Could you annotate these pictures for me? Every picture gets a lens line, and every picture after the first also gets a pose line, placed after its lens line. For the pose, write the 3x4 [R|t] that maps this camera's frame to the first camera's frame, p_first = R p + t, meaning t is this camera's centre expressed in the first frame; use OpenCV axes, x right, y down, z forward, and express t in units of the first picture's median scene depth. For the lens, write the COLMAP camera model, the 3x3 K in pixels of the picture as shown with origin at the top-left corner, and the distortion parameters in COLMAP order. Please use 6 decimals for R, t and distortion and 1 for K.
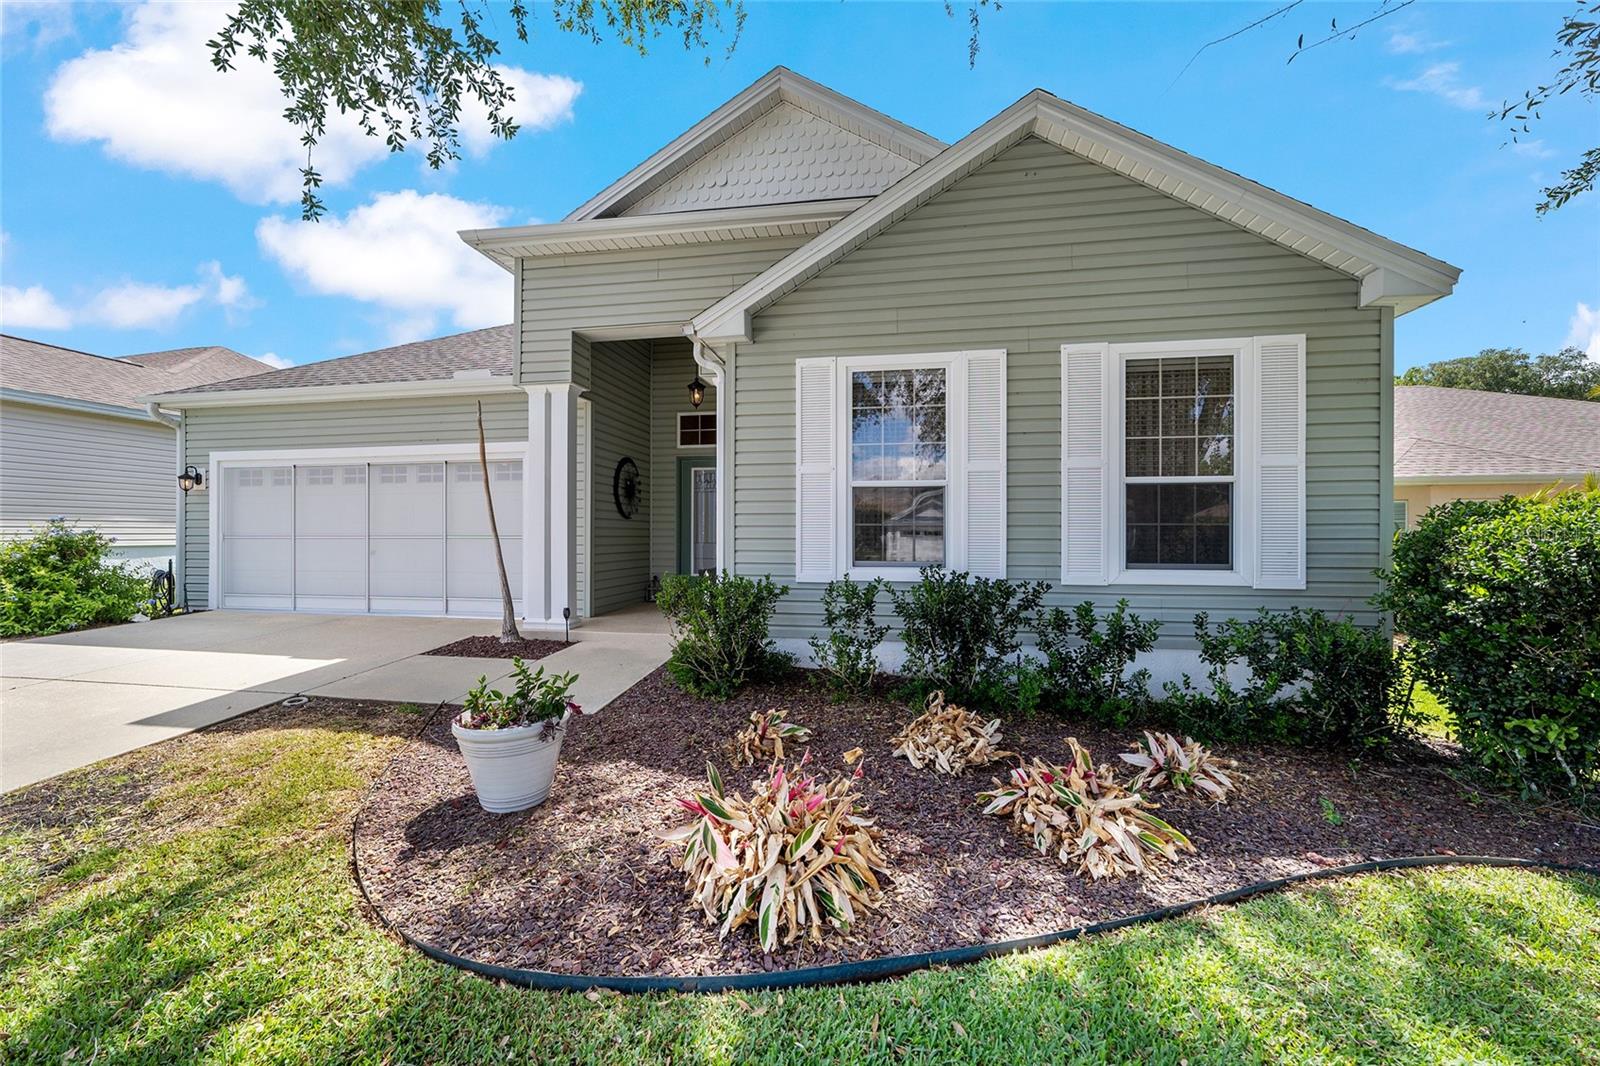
lens RADIAL K [[619.0, 0, 800.0], [0, 619.0, 530.5], [0, 0, 1]] dist [-0.011912, 0.006358]
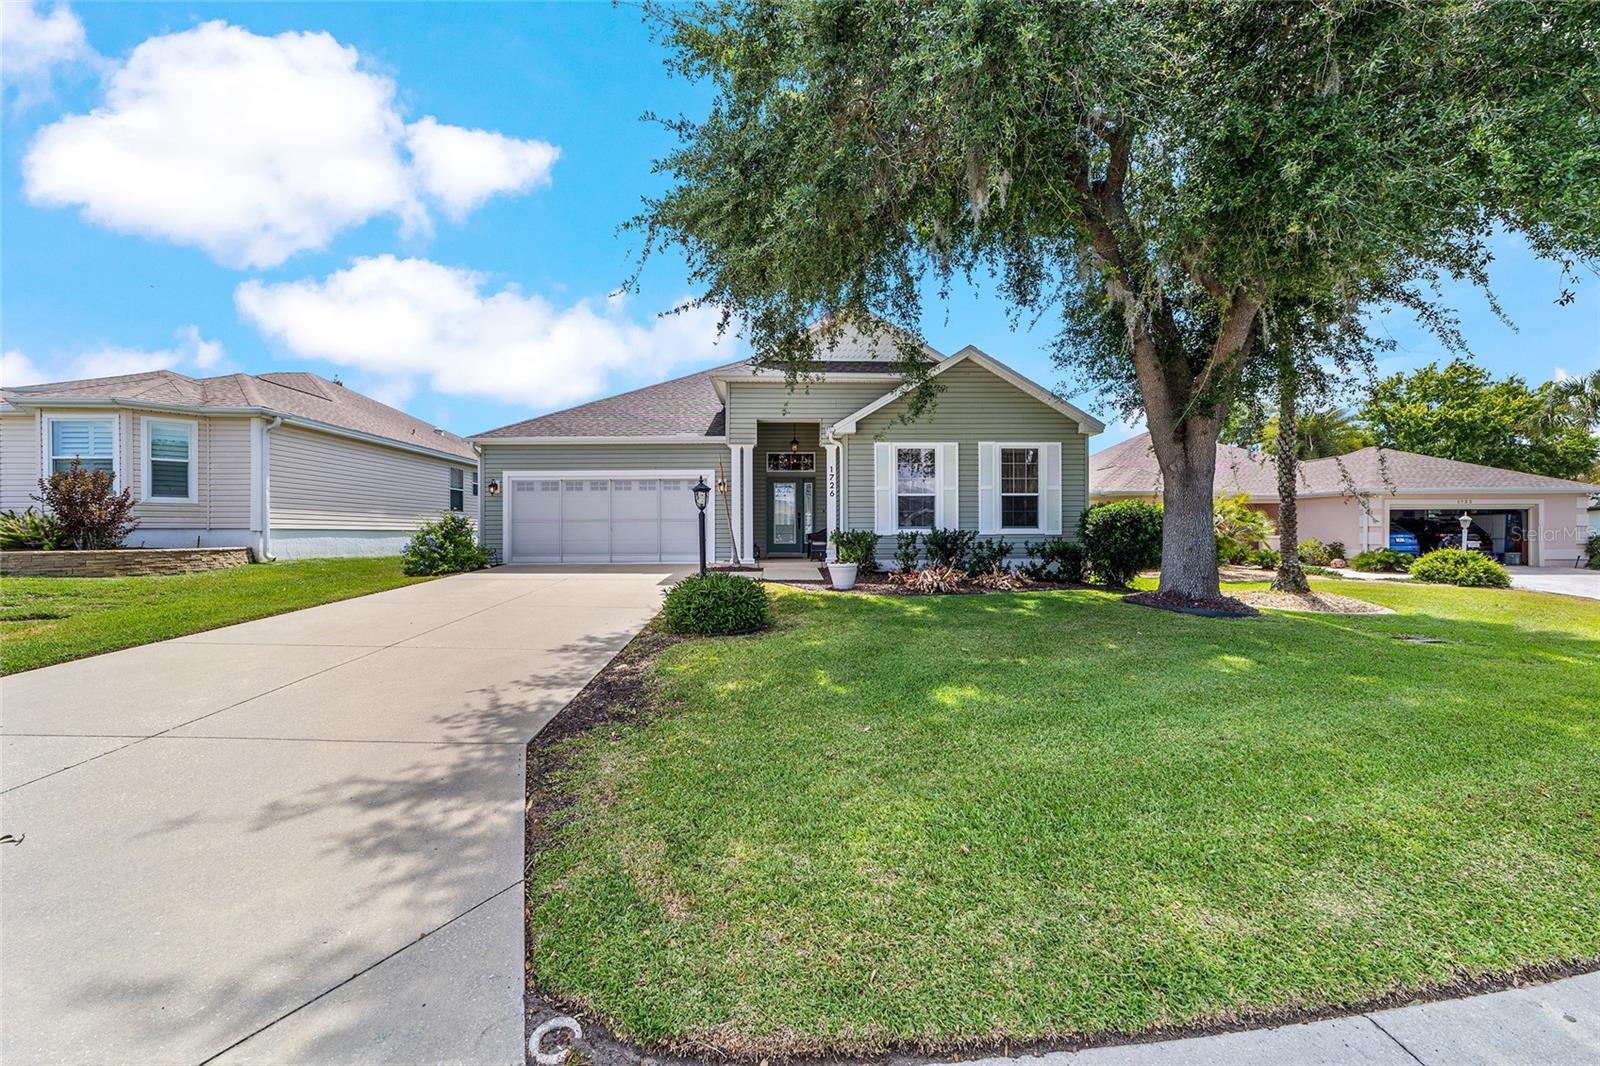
lens RADIAL K [[619.0, 0, 805.4], [0, 619.0, 532.8], [0, 0, 1]] dist [-0.011912, 0.006358]
pose [[0.978791, -0.004618, 0.204808, -0.750508], [0.004595, 0.999989, 0.000585, 0.068755], [-0.204809, 0.000368, 0.978802, -1.270248]]
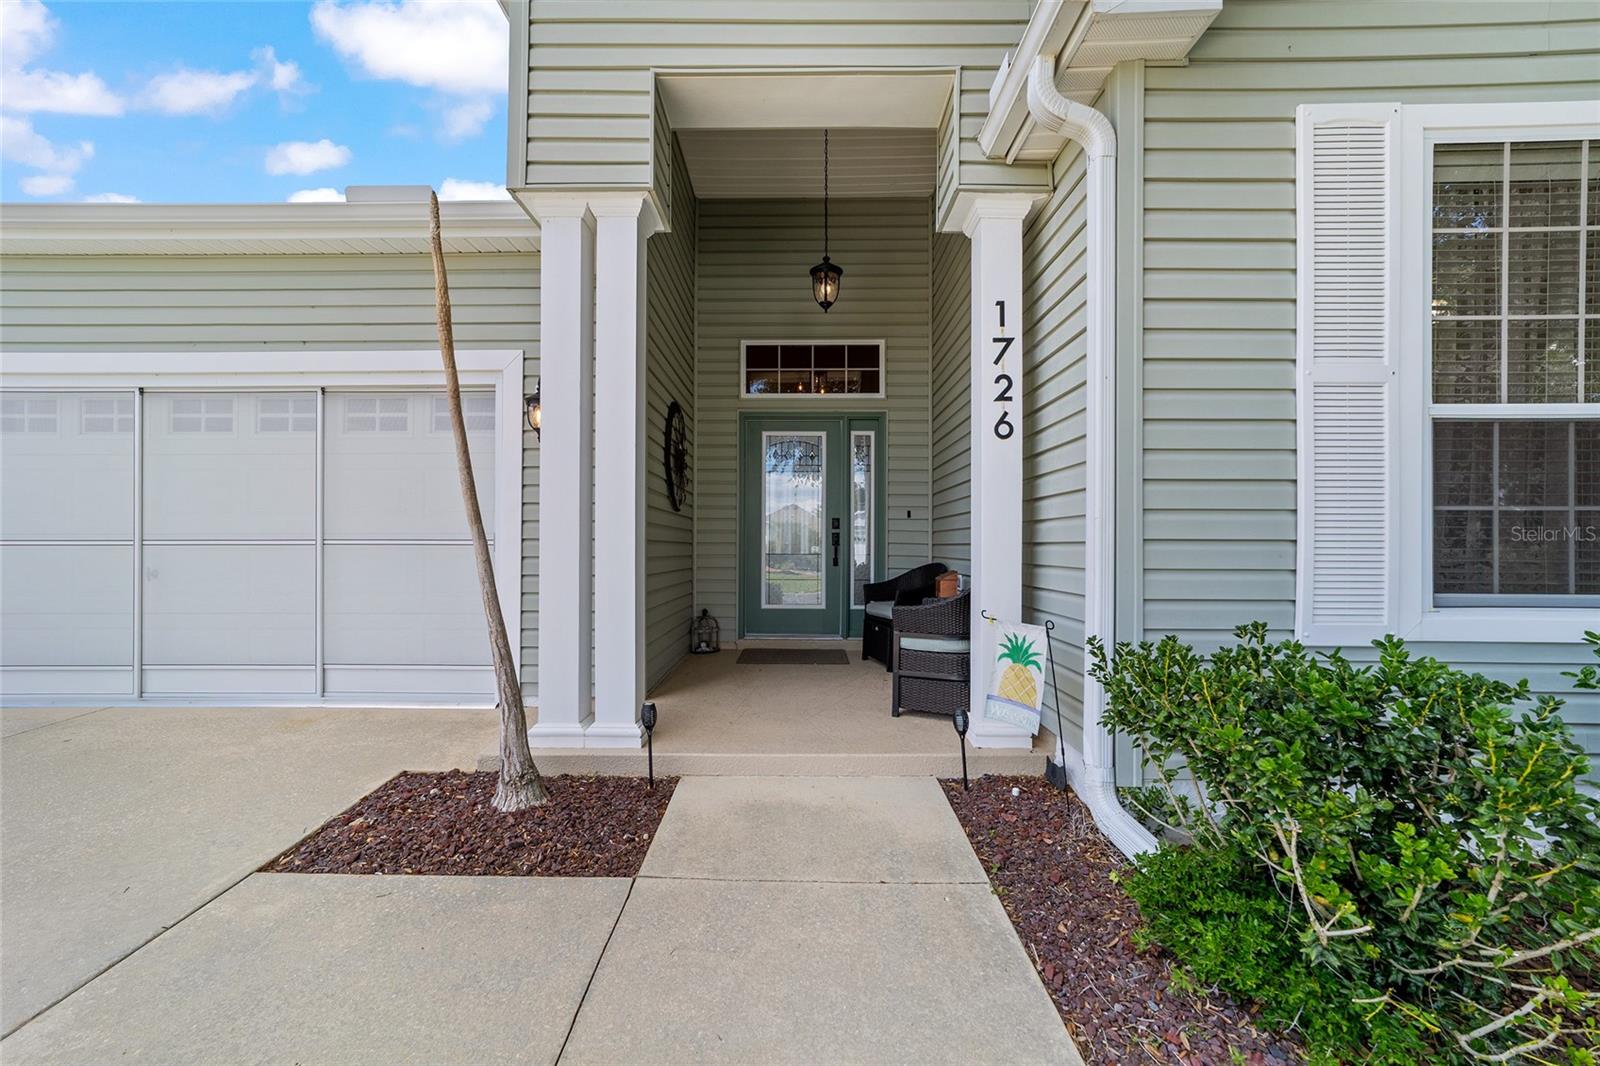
lens RADIAL K [[619.0, 0, 799.1], [0, 619.0, 540.2], [0, 0, 1]] dist [-0.011912, 0.006358]
pose [[0.986226, 0.001611, 0.165393, -0.399488], [-0.000851, 0.999989, -0.004664, 0.015725], [-0.165399, 0.004459, 0.986217, 0.645281]]
